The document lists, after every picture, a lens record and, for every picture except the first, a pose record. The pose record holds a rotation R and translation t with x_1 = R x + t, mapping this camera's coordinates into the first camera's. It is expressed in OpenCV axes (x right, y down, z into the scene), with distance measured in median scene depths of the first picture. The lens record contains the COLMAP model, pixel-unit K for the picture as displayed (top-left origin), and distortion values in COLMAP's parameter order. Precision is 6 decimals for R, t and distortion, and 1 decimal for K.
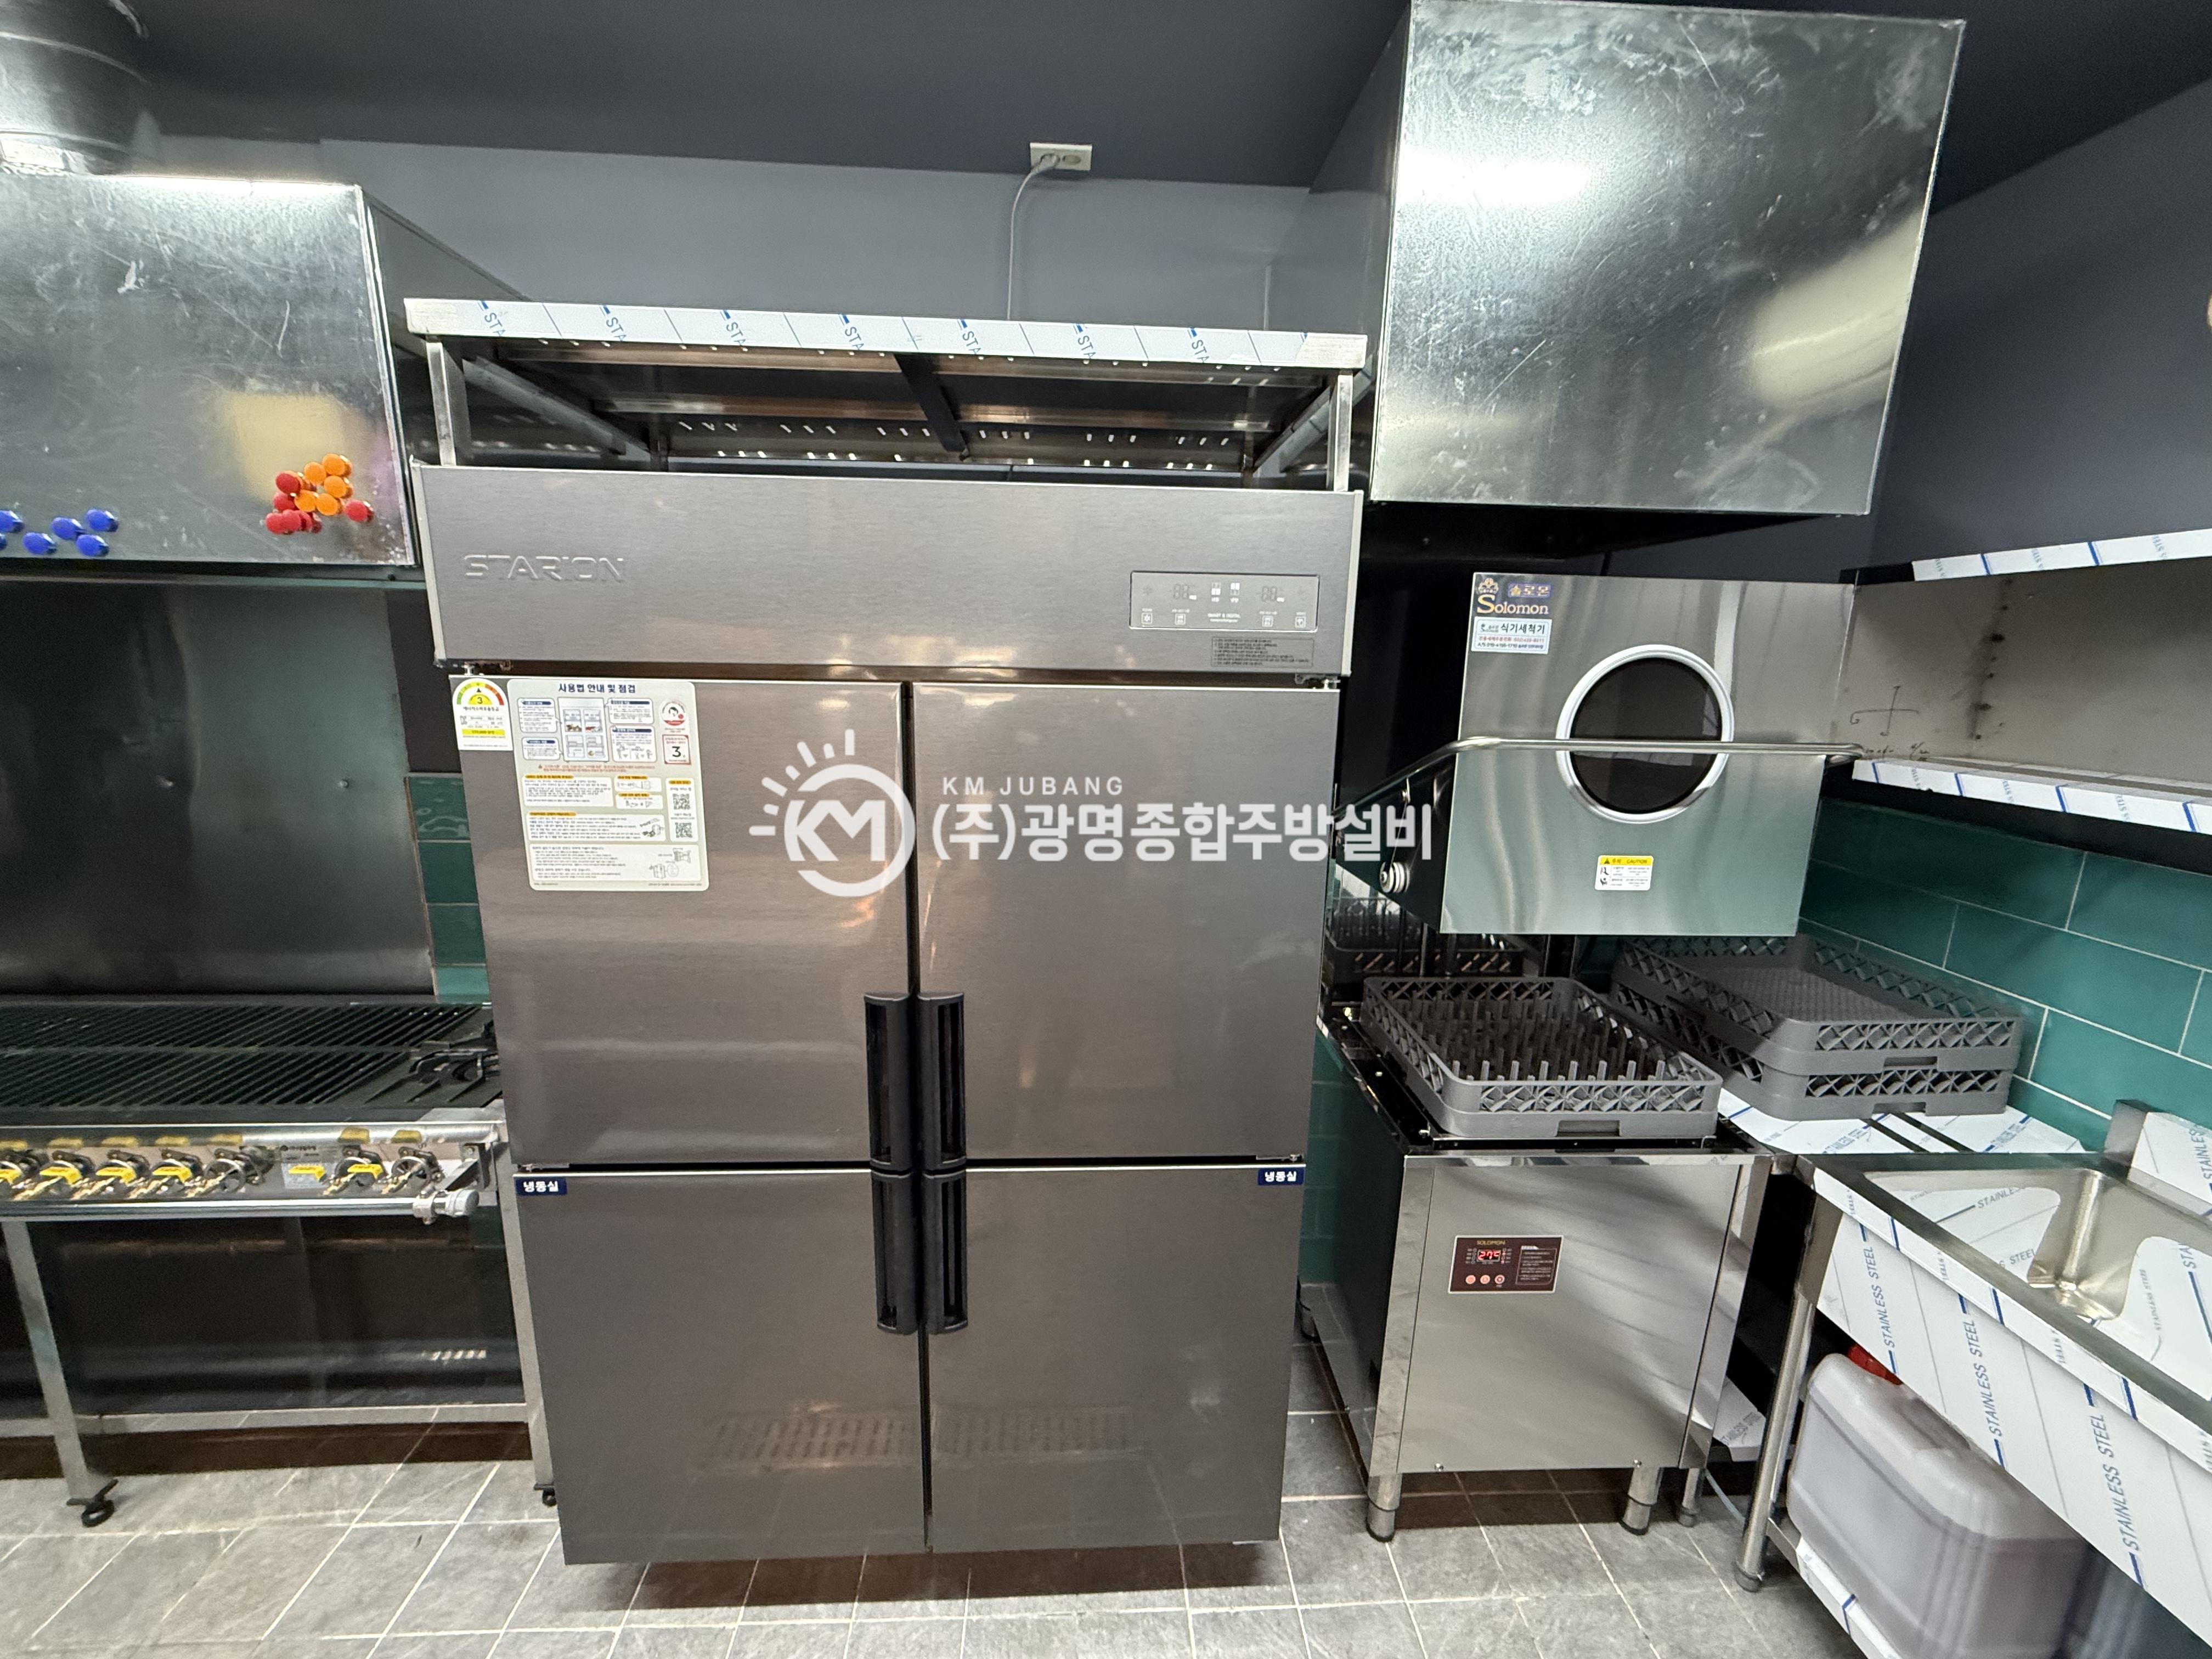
lens RADIAL K [[875.4, 0, 1107.9], [0, 875.4, 829.6], [0, 0, 1]] dist [0.002259, -0.000131]
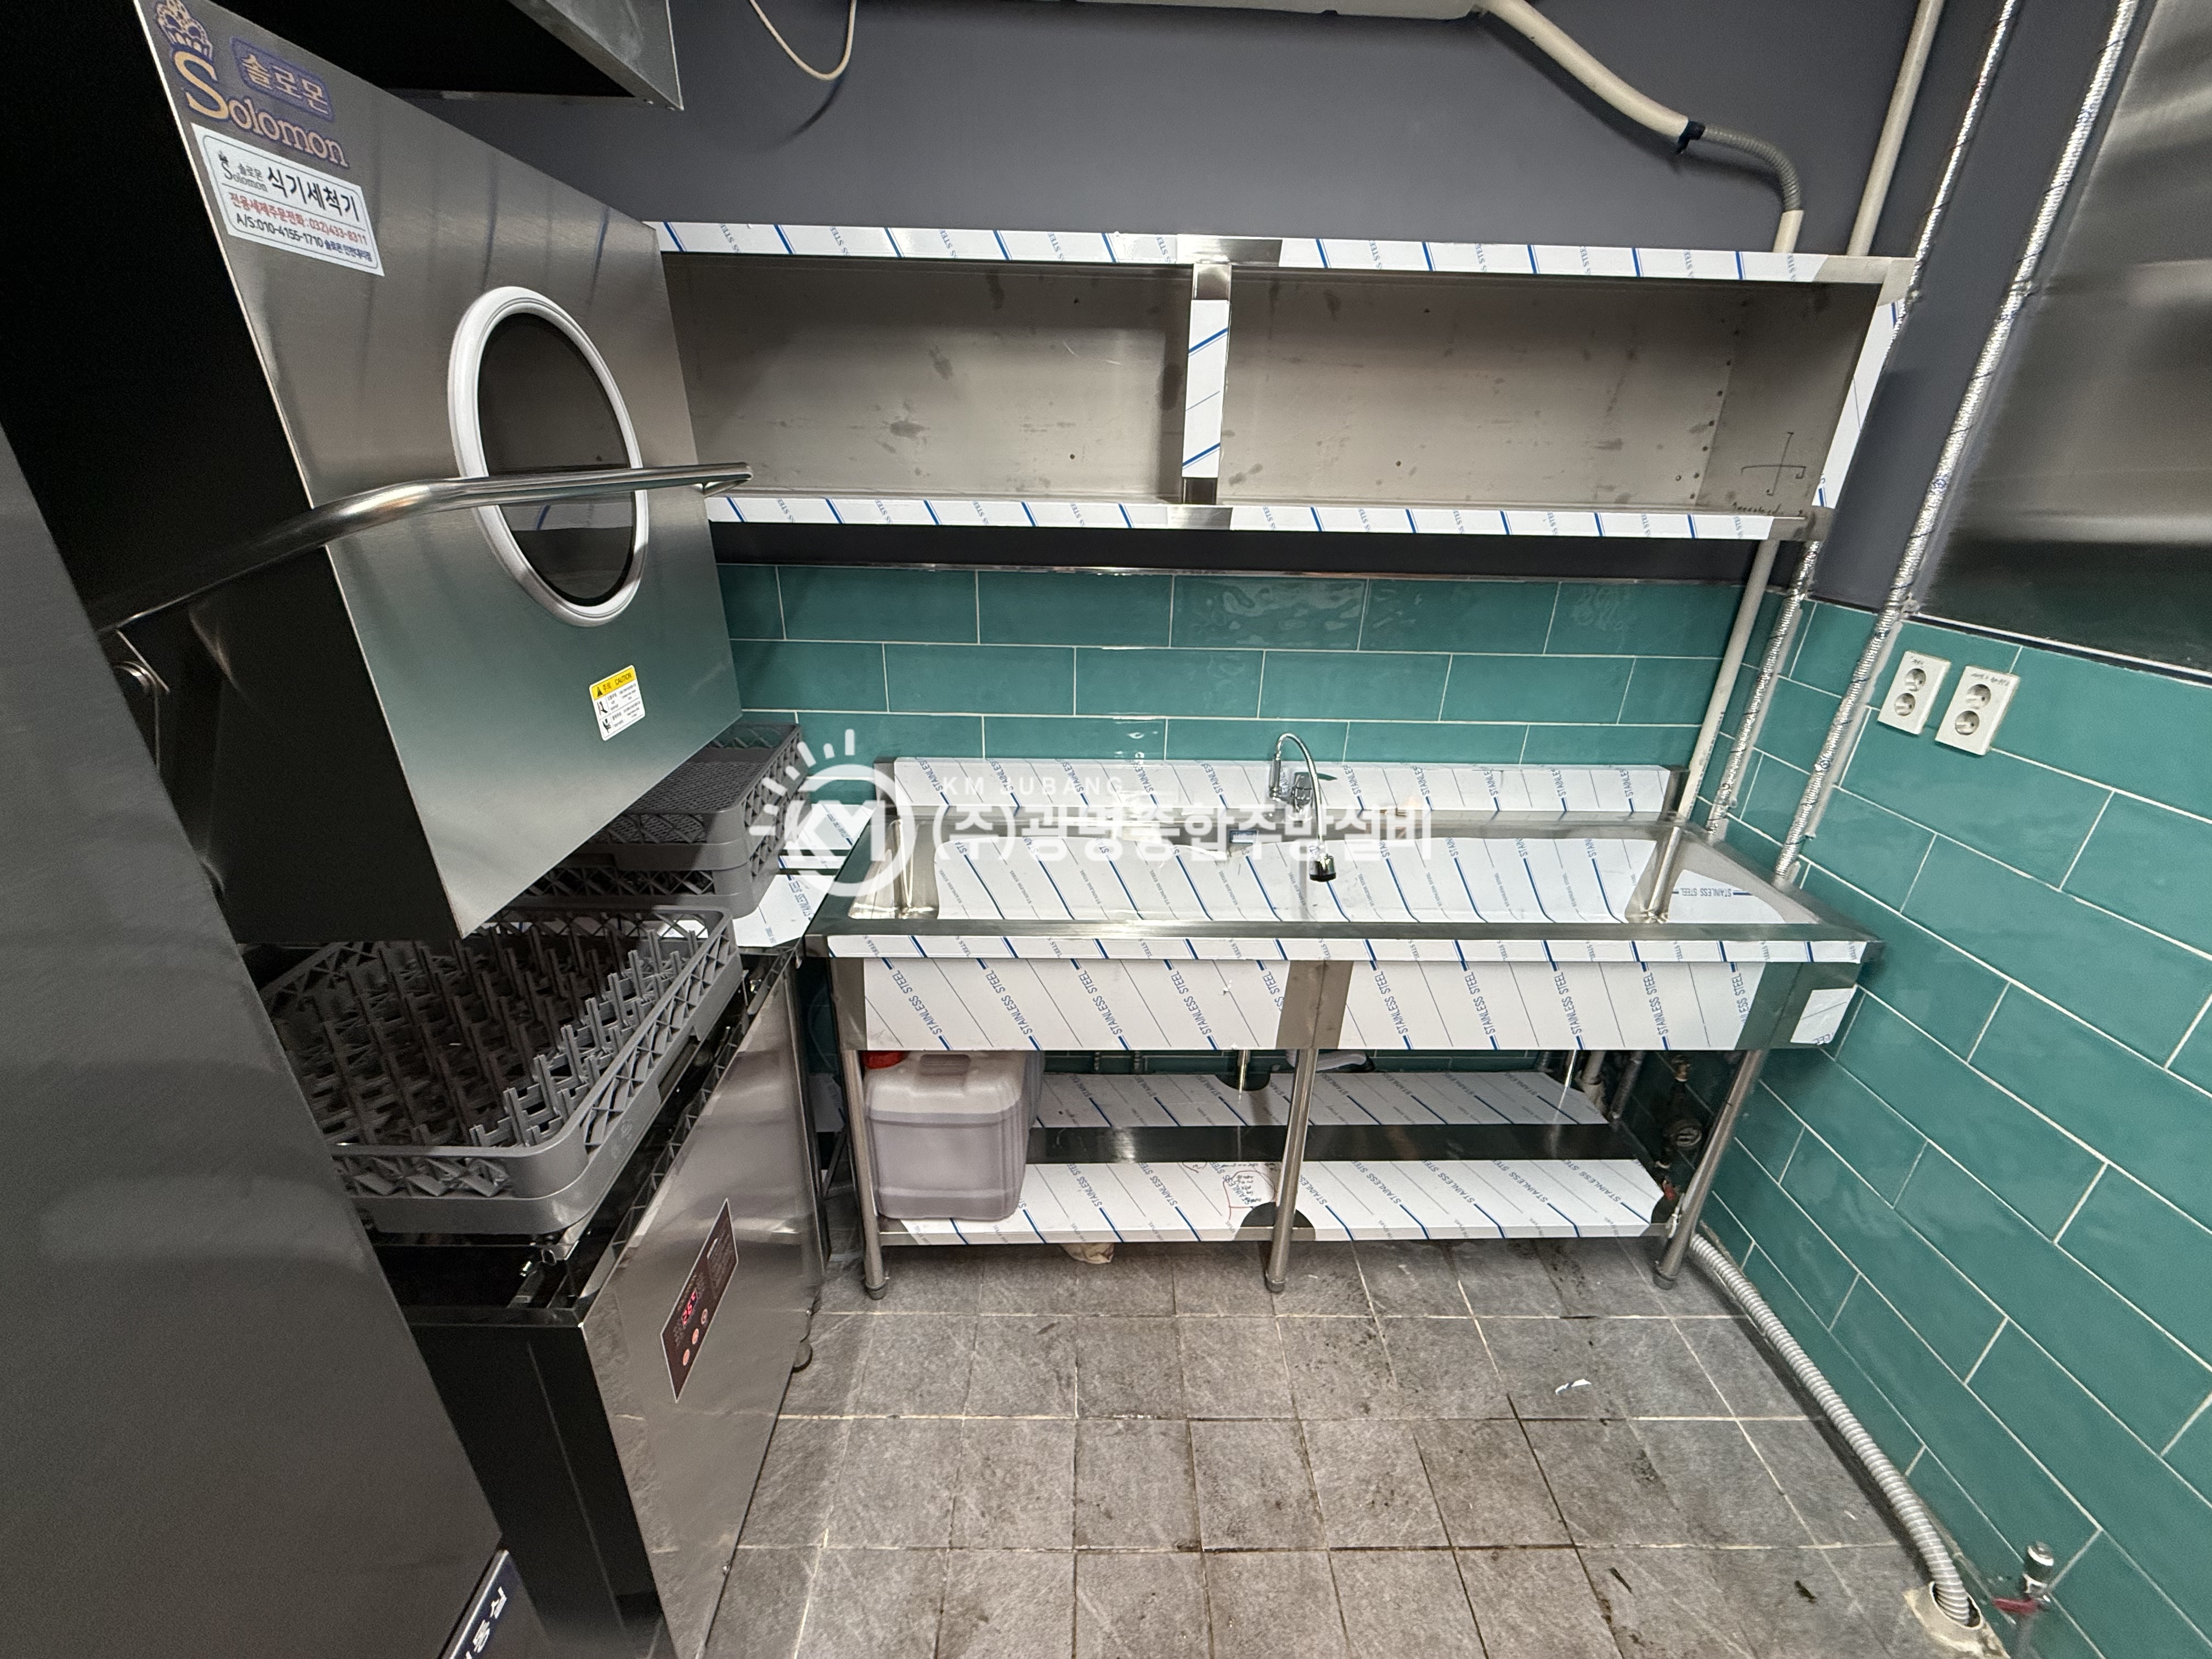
lens RADIAL K [[875.4, 0, 1098.9], [0, 875.4, 833.1], [0, 0, 1]] dist [0.002259, -0.000131]
pose [[0.039895, -0.427434, 0.903166, -0.004809], [0.179973, 0.892176, 0.414284, -0.069973], [-0.982862, 0.146018, 0.112520, 0.650311]]
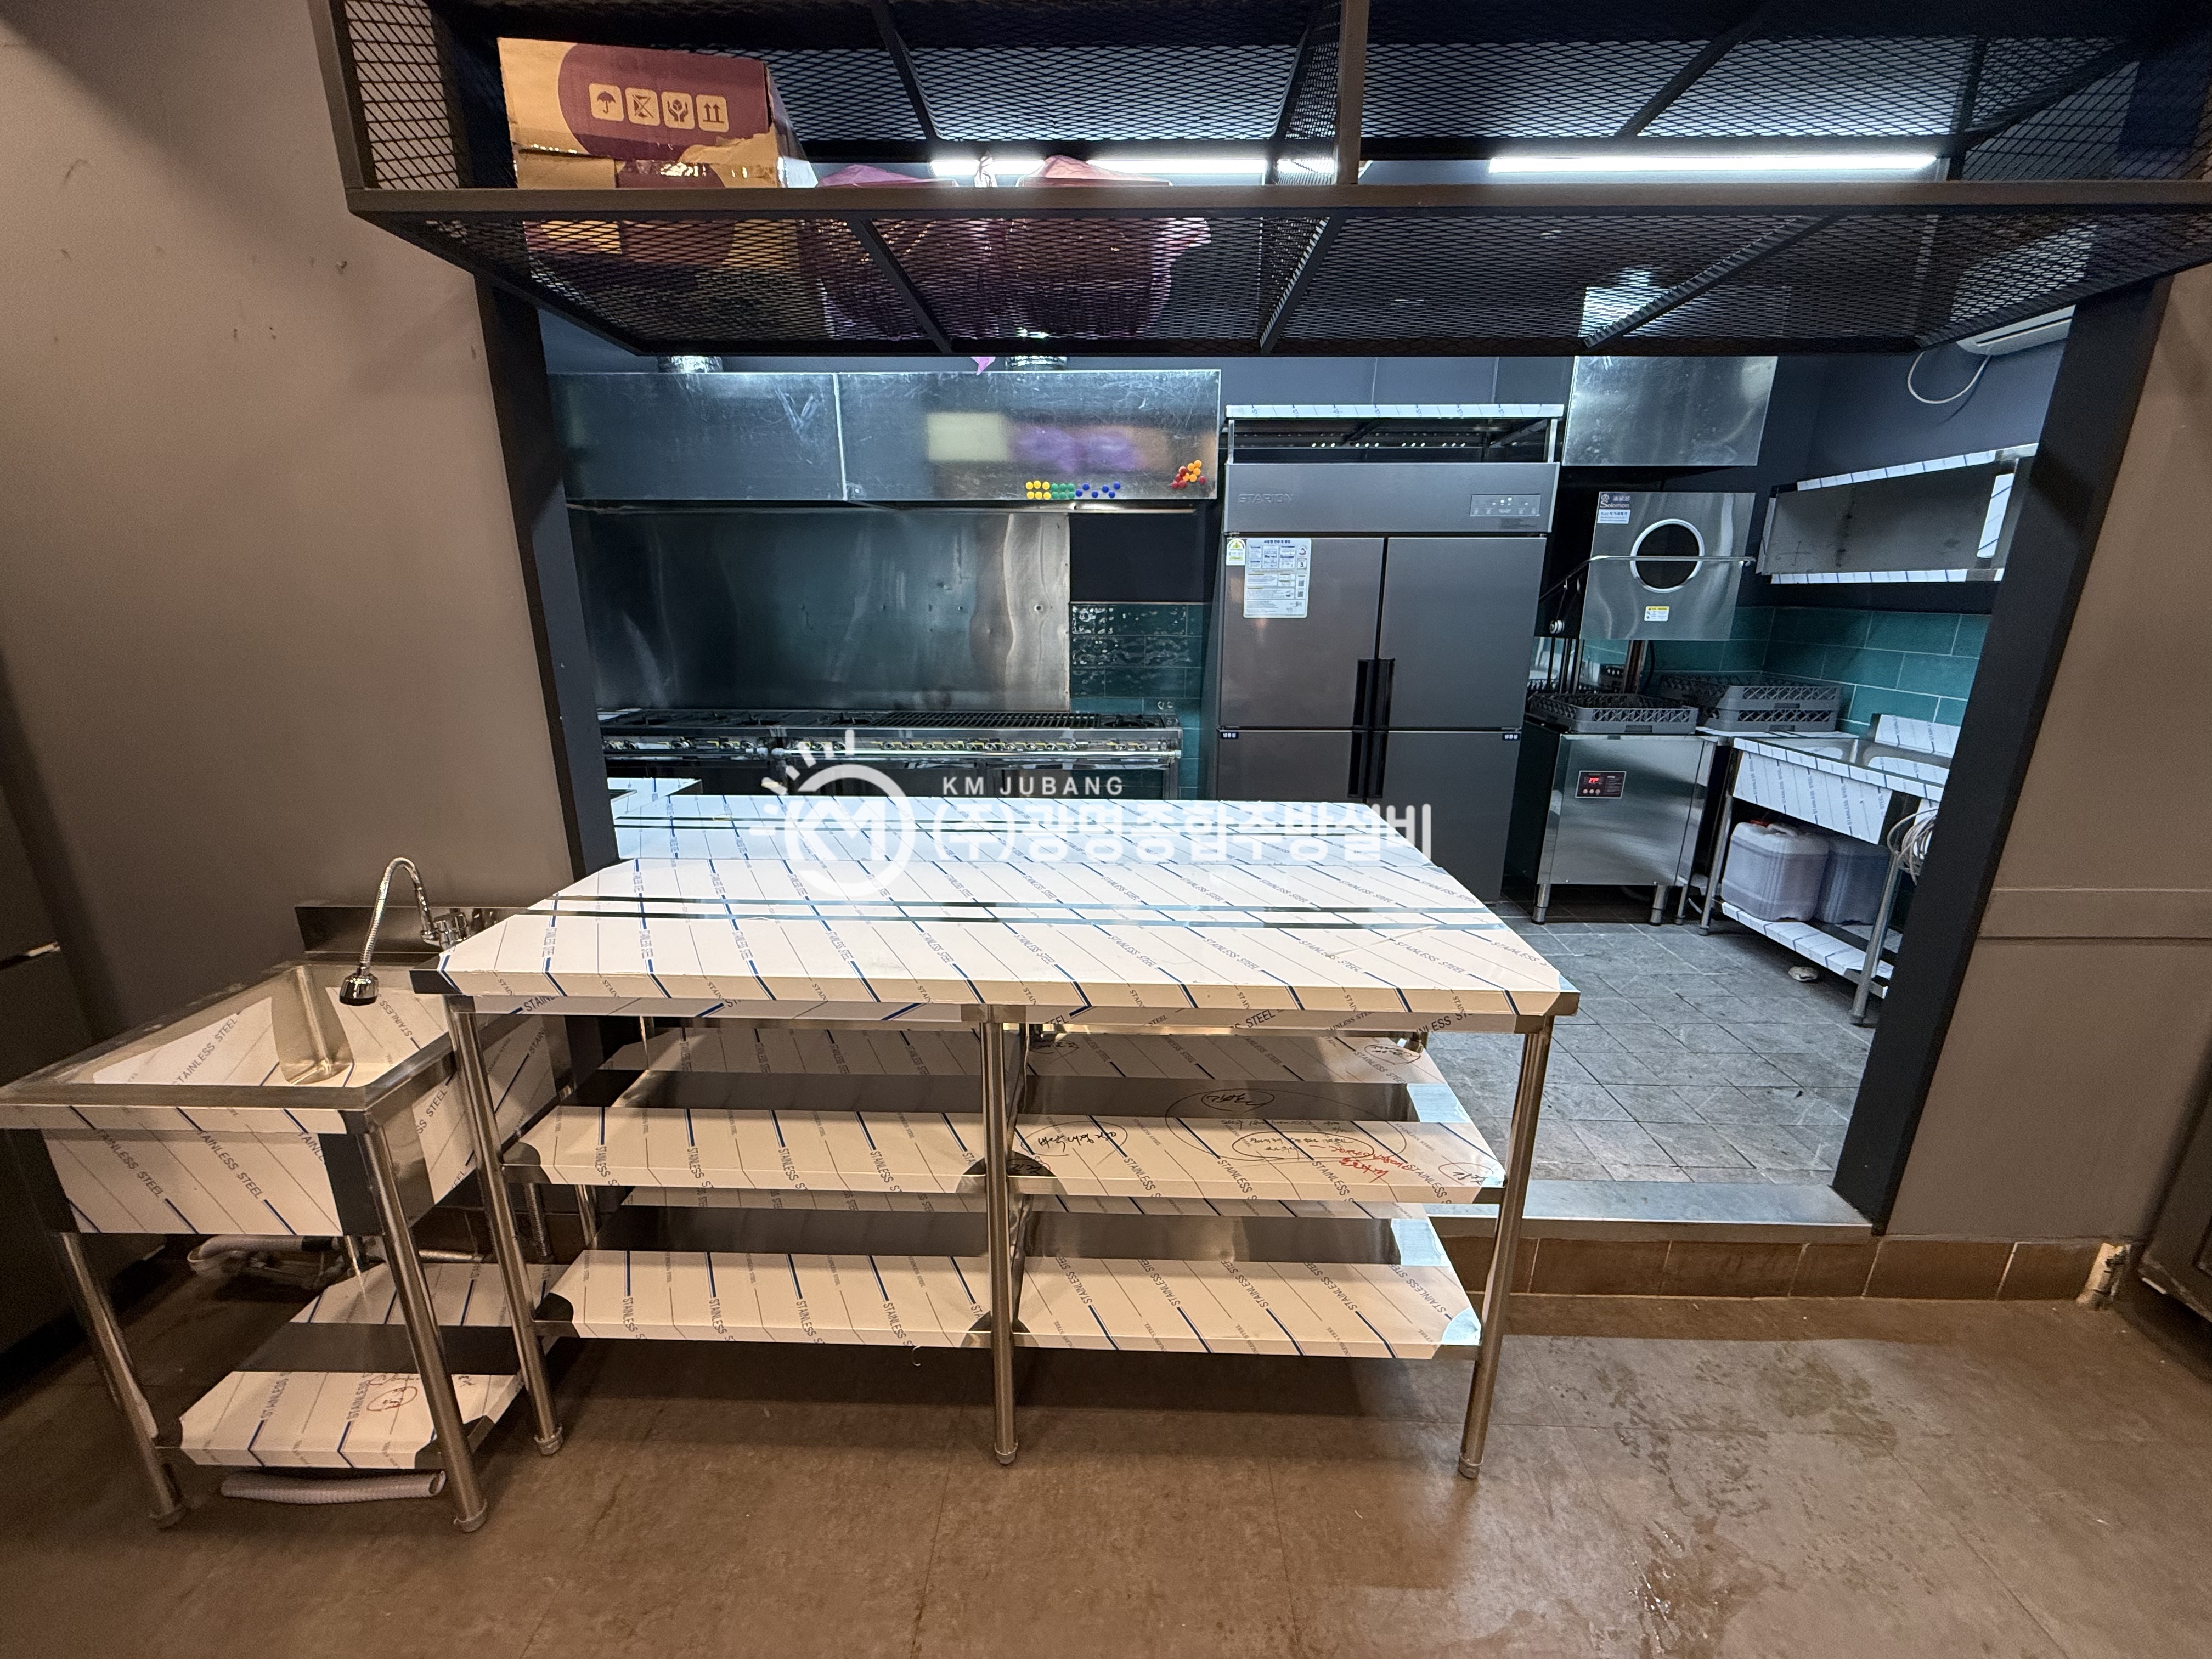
lens RADIAL K [[875.4, 0, 1104.9], [0, 875.4, 821.9], [0, 0, 1]] dist [0.002259, -0.000131]
pose [[0.997252, 0.002958, -0.074027, -0.854063], [0.001694, 0.998031, 0.062703, 0.520202], [0.074067, -0.062656, 0.995283, -1.764910]]
